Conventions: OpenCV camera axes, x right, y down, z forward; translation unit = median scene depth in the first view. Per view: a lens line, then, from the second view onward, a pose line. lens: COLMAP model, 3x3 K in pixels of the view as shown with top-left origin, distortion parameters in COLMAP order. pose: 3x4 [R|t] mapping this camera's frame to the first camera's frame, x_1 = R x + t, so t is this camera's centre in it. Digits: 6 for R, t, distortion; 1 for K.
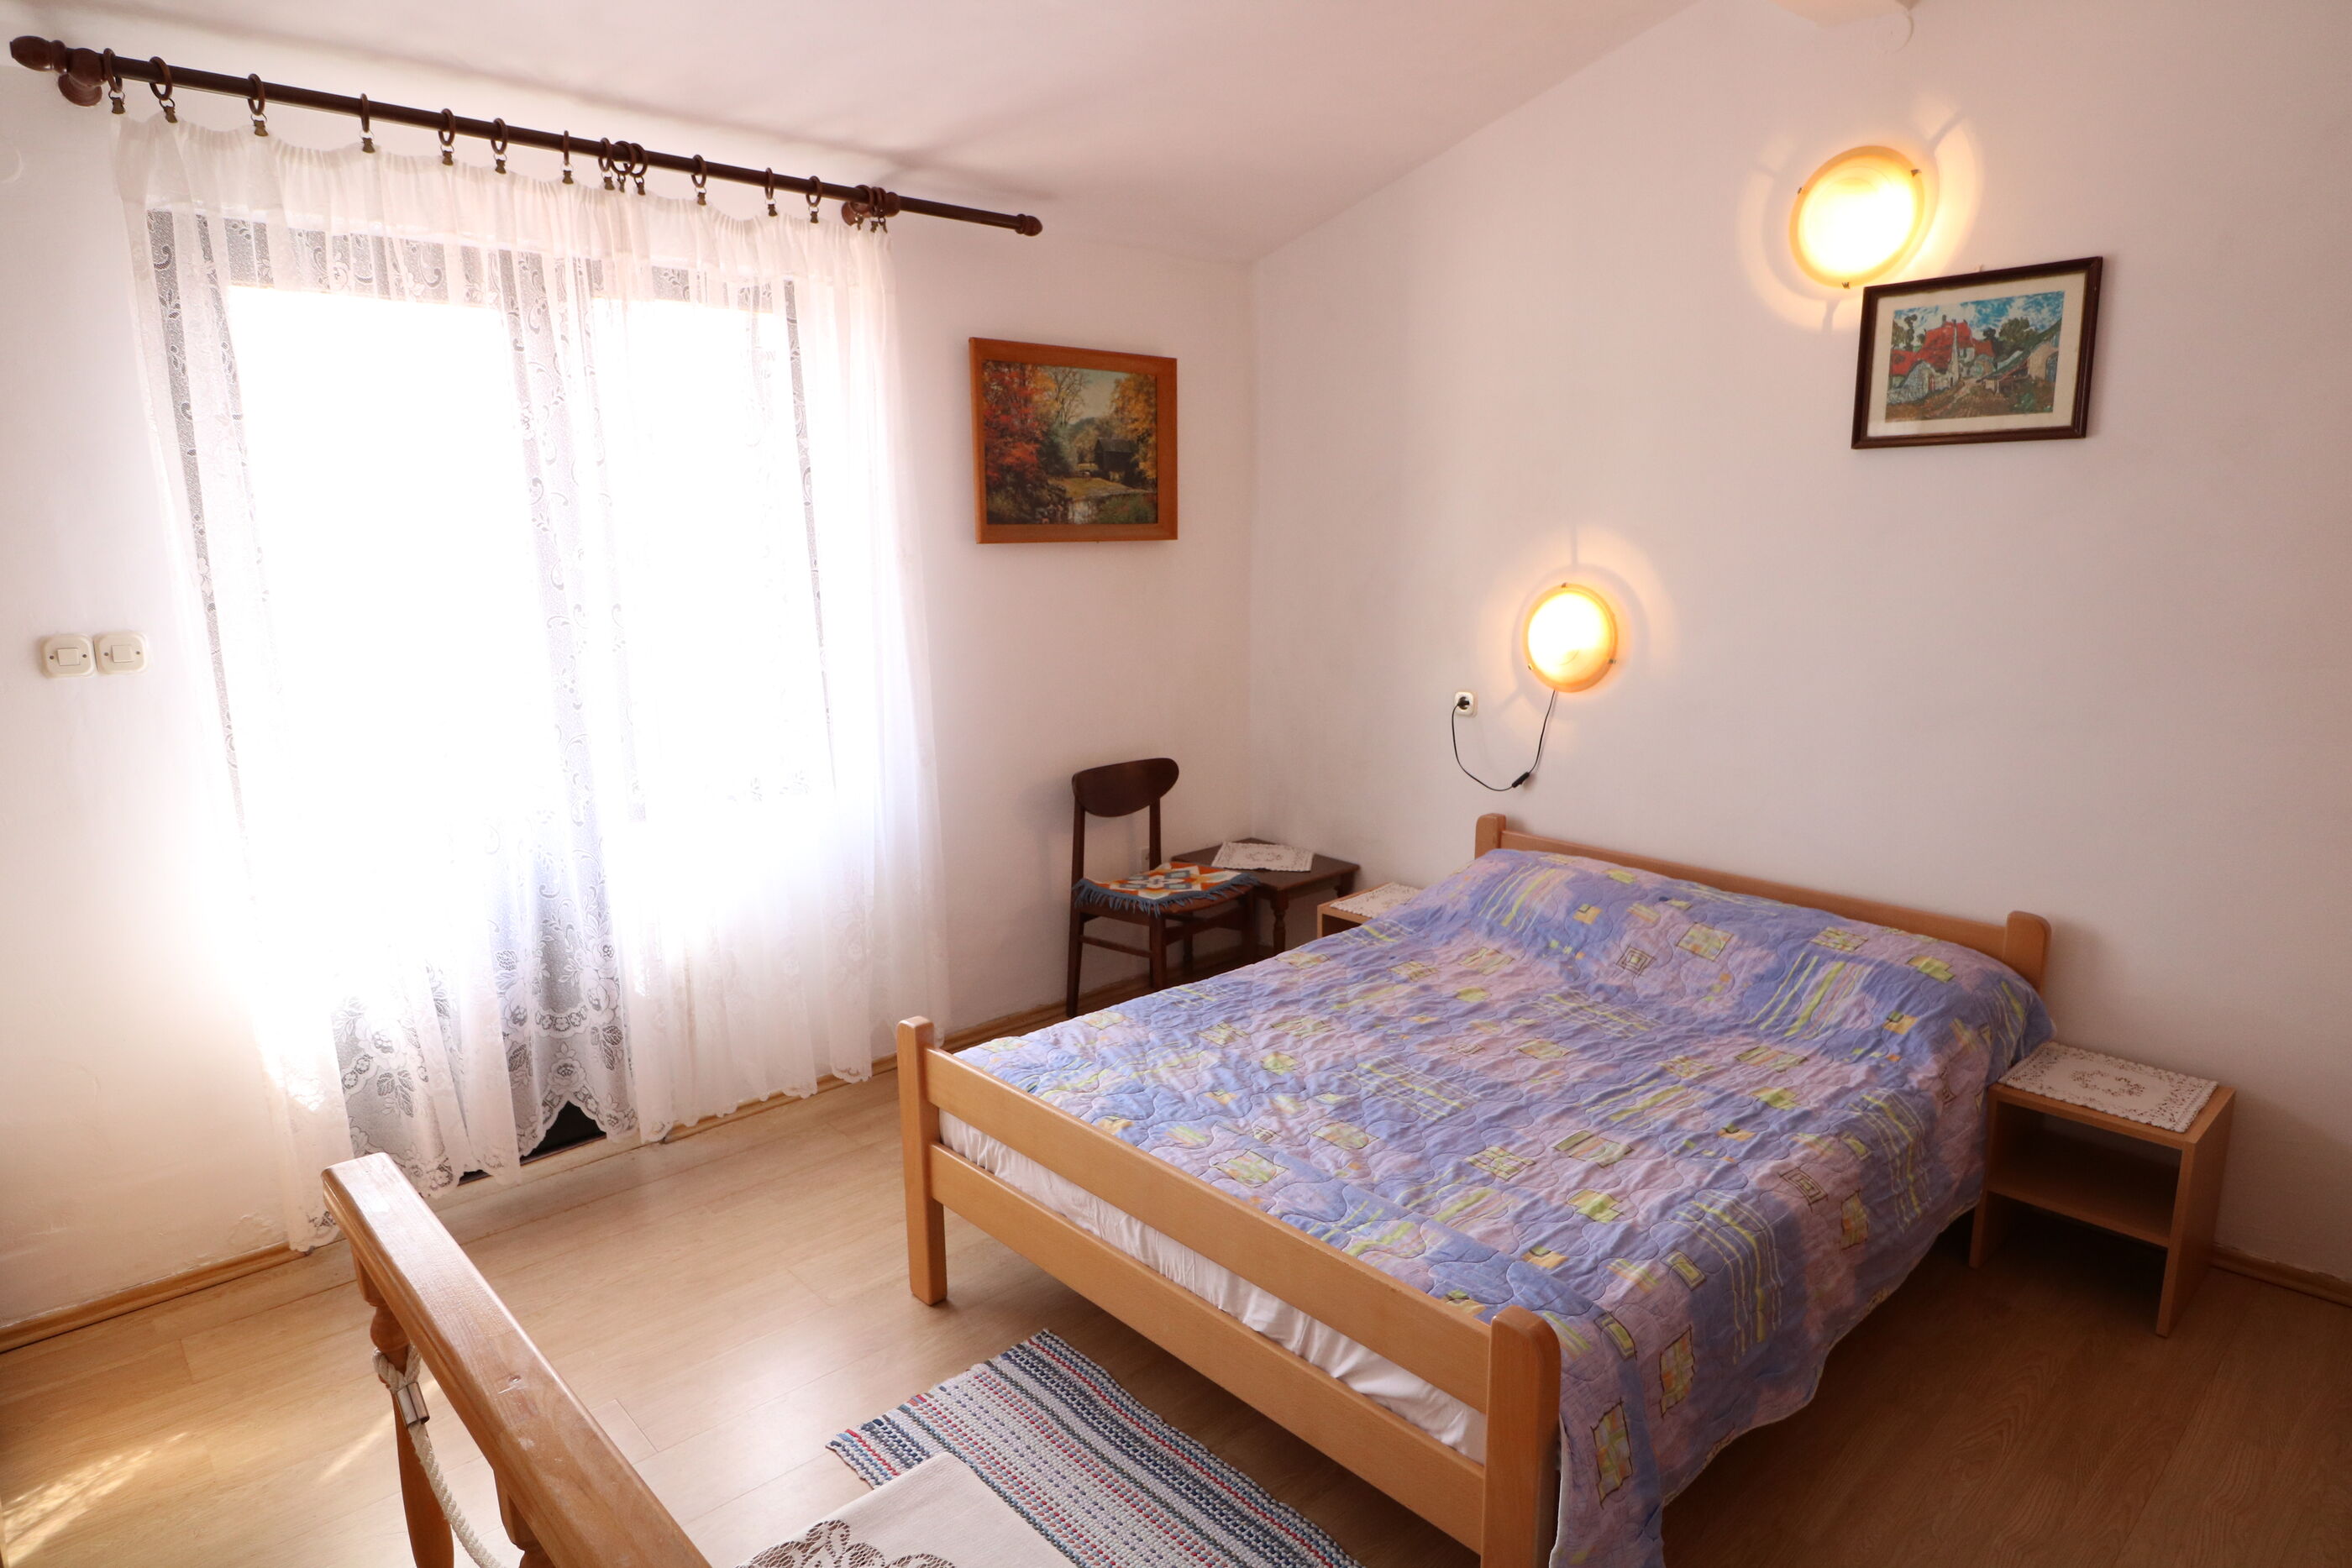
lens RADIAL K [[1336.3, 0, 1197.2], [0, 1336.3, 785.0], [0, 0, 1]] dist [0.005304, -0.011823]
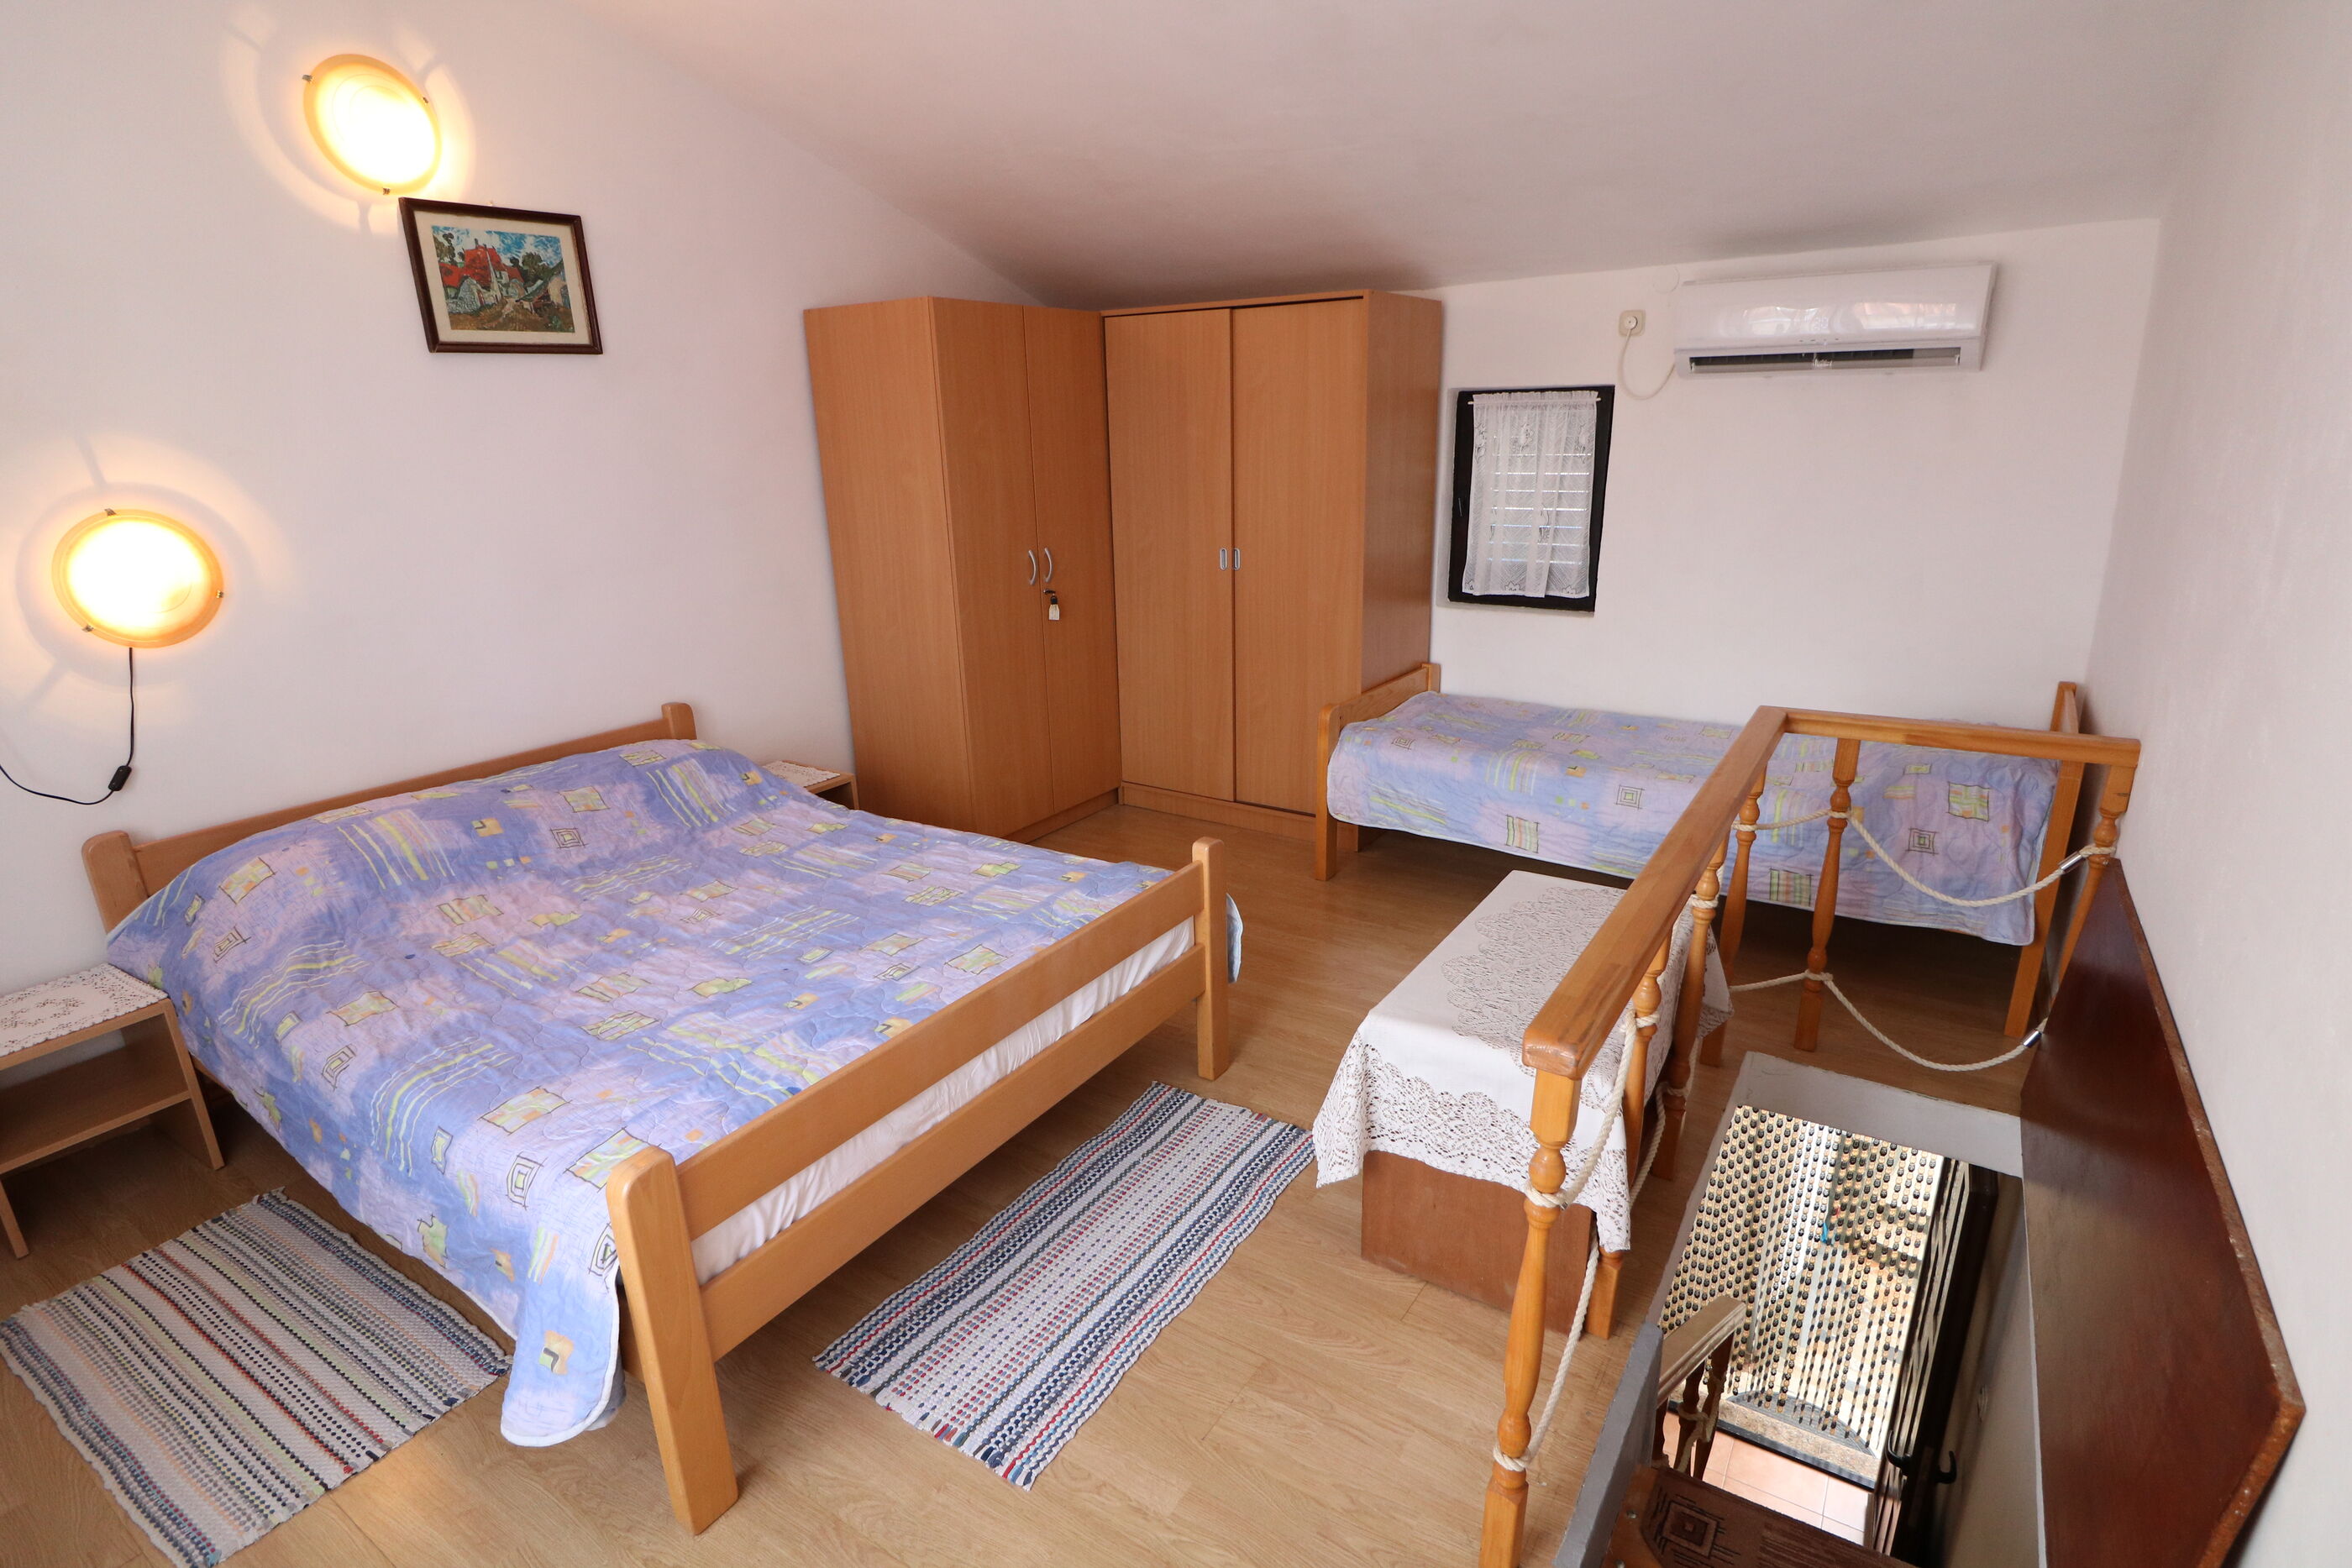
lens RADIAL K [[1184.3, 0, 1191.7], [0, 1184.3, 791.5], [0, 0, 1]] dist [0.001631, -0.013204]
pose [[-0.237613, -0.285004, 0.928608, -0.690043], [0.216209, 0.916487, 0.336608, -0.118606], [-0.946992, 0.280756, -0.156149, 0.698489]]
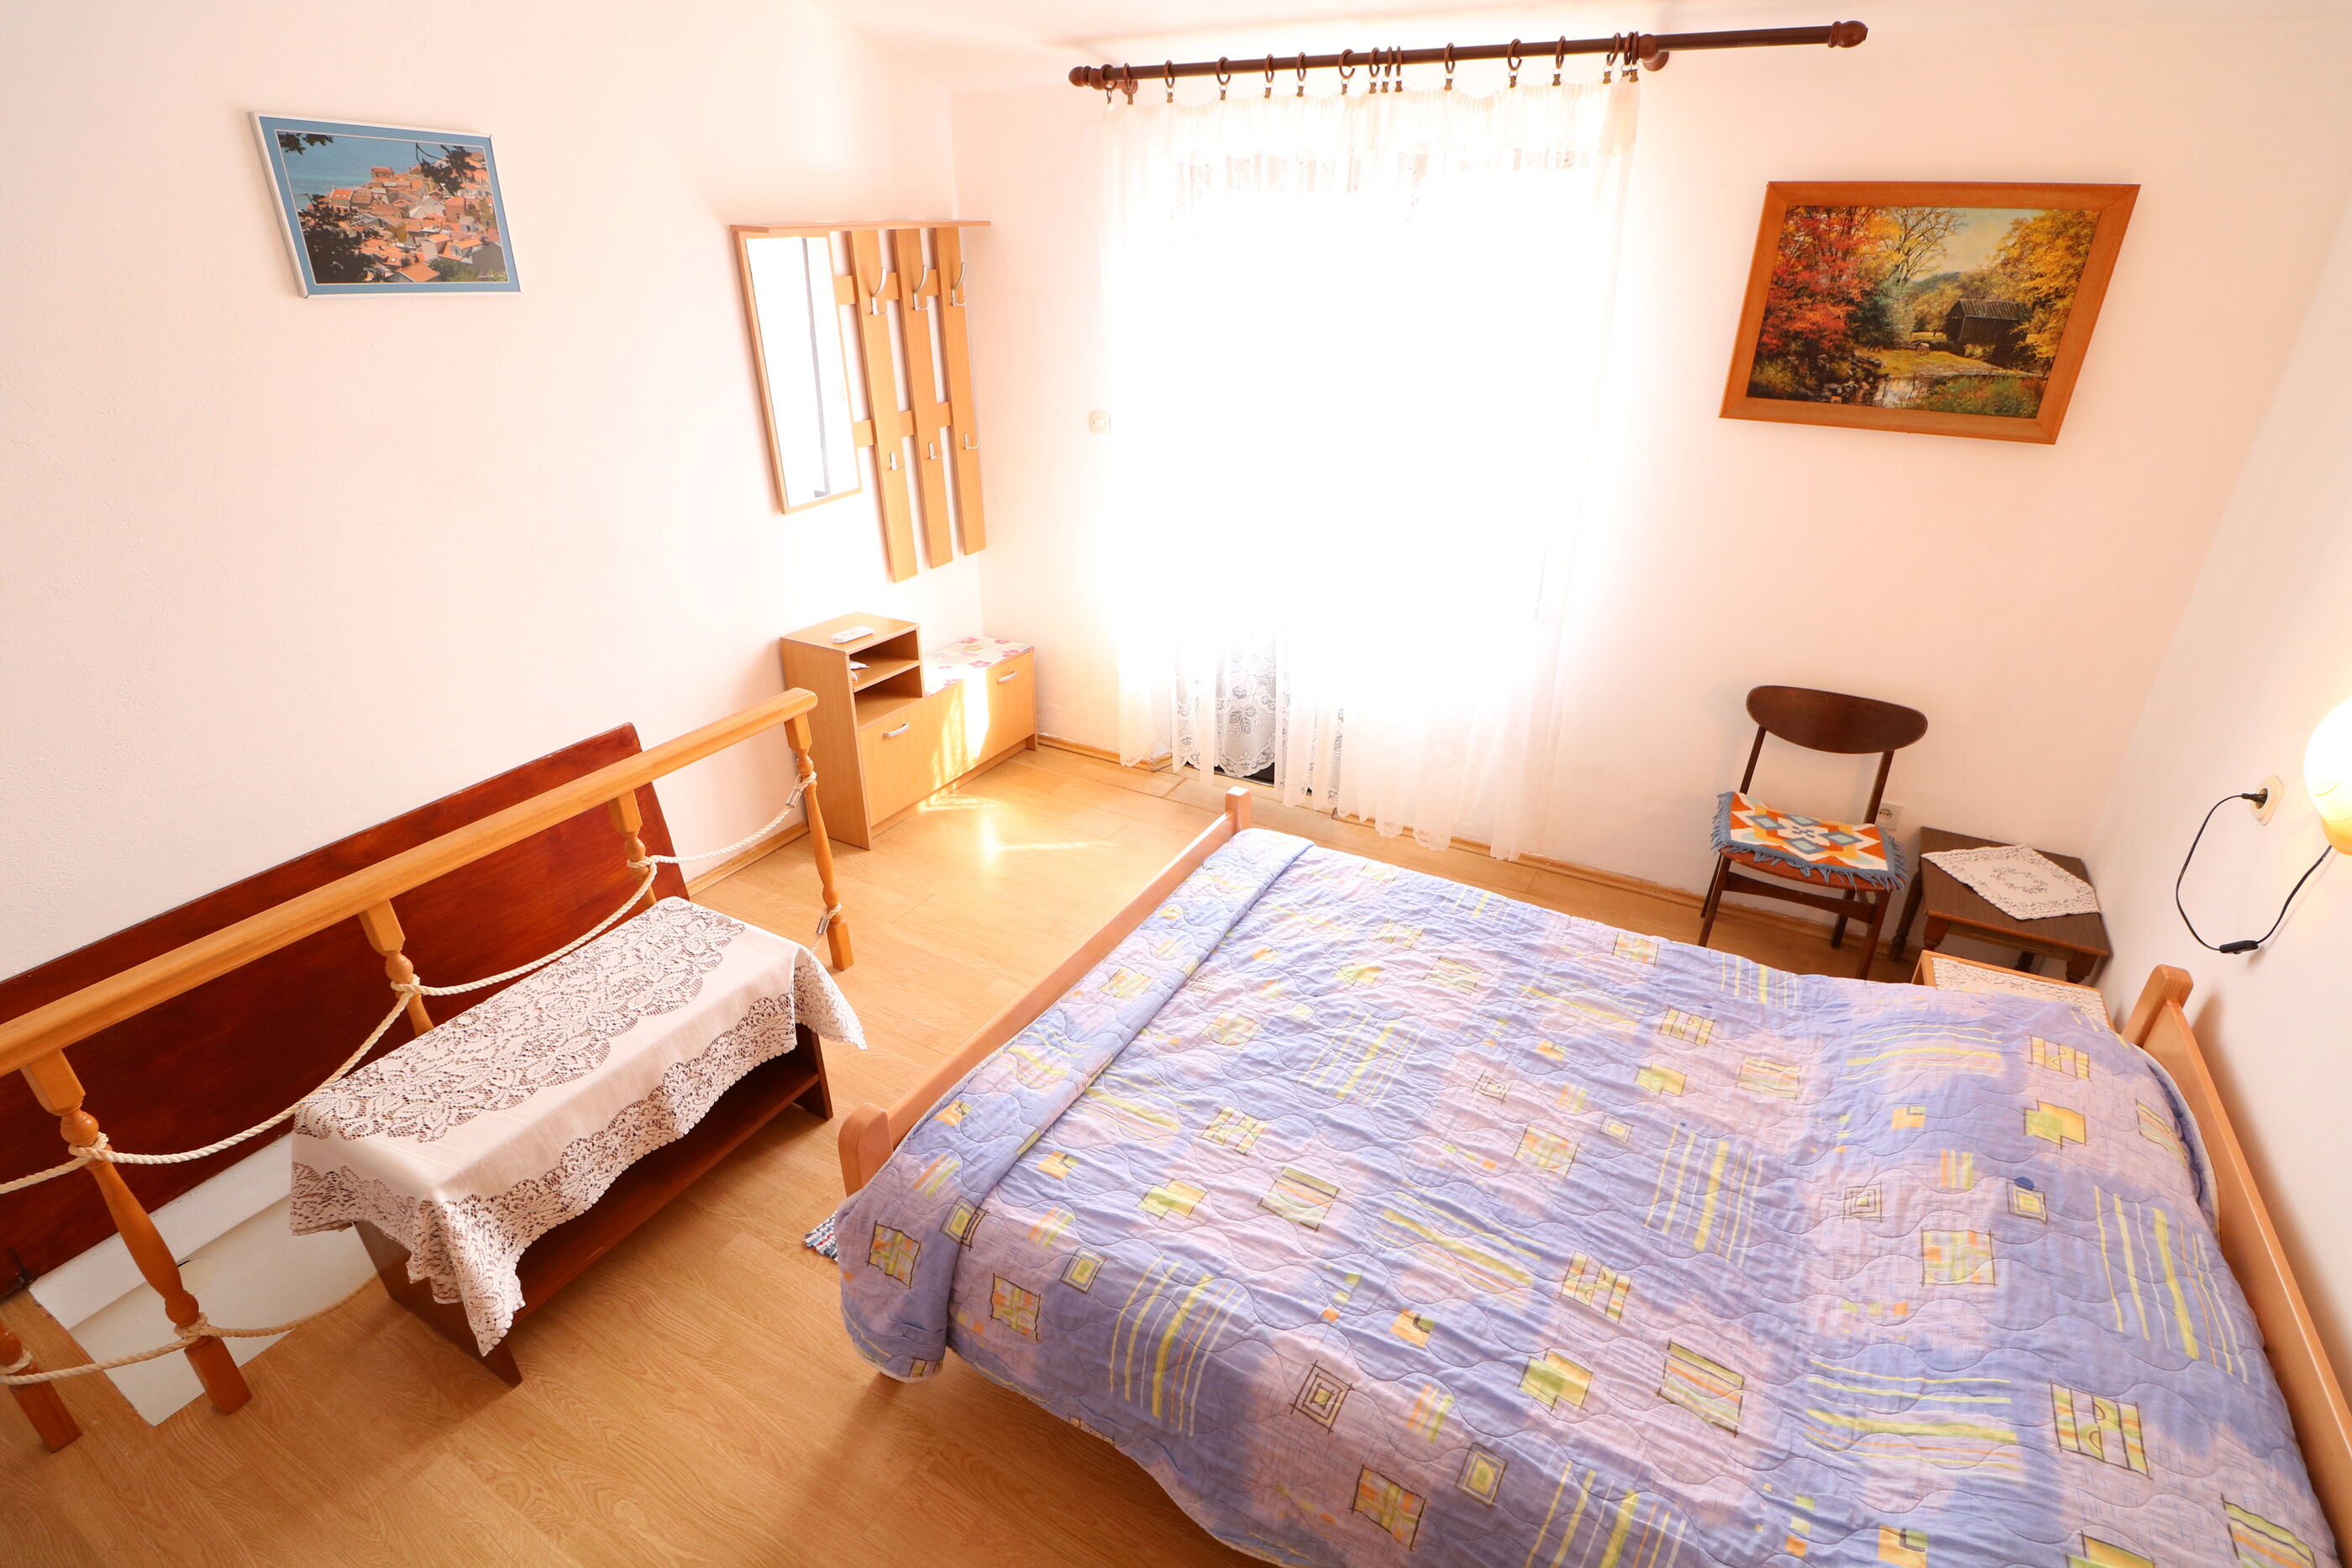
lens RADIAL K [[1090.8, 0, 1194.9], [0, 1090.8, 790.1], [0, 0, 1]] dist [-0.001124, -0.012163]
pose [[0.313314, 0.429515, -0.846966, 0.628066], [-0.202488, 0.901577, 0.382304, -0.209224], [0.927811, 0.051719, 0.369448, 0.494212]]
